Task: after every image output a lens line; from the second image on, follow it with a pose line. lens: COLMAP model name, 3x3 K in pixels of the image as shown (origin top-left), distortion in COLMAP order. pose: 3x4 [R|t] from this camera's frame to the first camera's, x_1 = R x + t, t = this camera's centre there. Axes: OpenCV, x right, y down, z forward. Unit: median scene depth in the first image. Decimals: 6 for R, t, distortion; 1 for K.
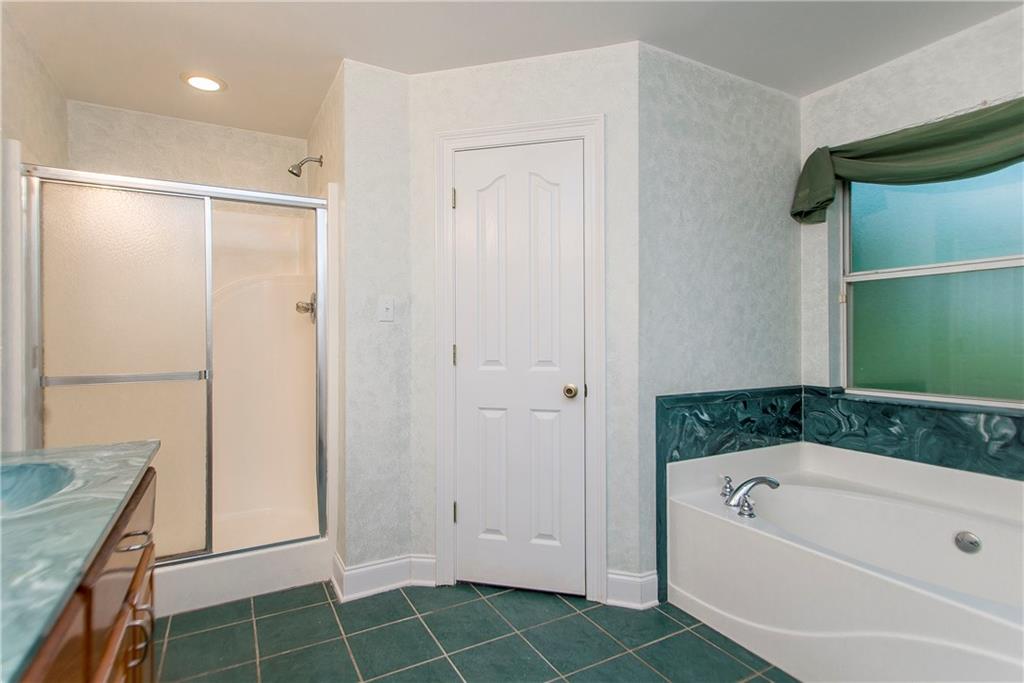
lens RADIAL K [[504.6, 0, 495.1], [0, 504.6, 340.9], [0, 0, 1]] dist [0.000722, -0.000479]
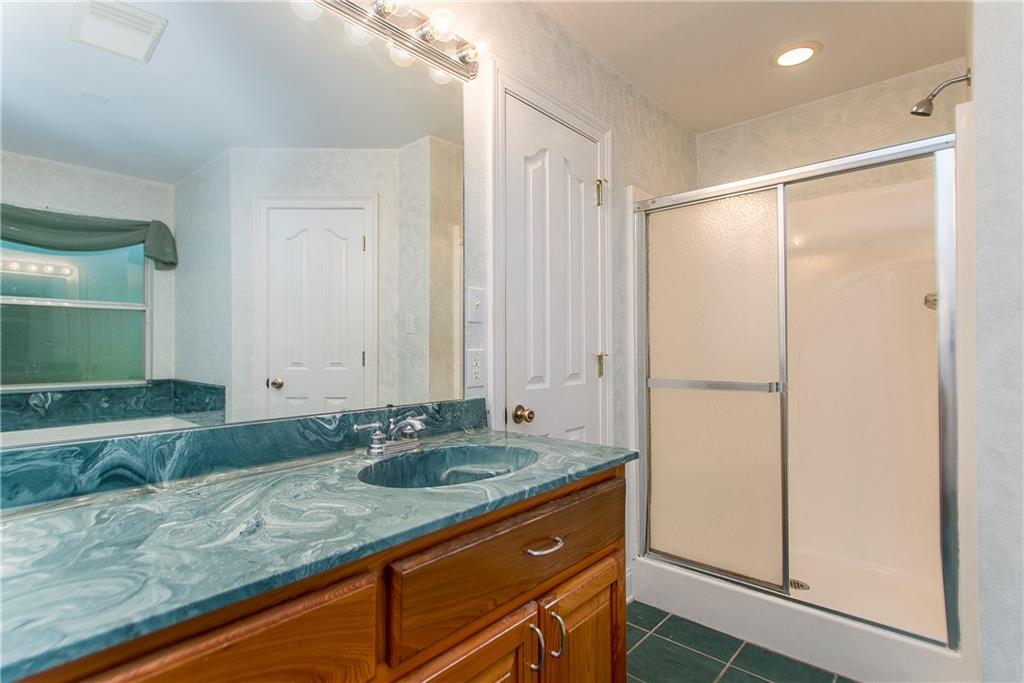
lens RADIAL K [[504.6, 0, 495.1], [0, 504.6, 340.9], [0, 0, 1]] dist [0.000722, -0.000479]
pose [[0.325700, -0.008393, -0.945436, 0.097723], [-0.001945, 0.999953, -0.009547, -0.003862], [0.945471, 0.004948, 0.325669, 0.254363]]
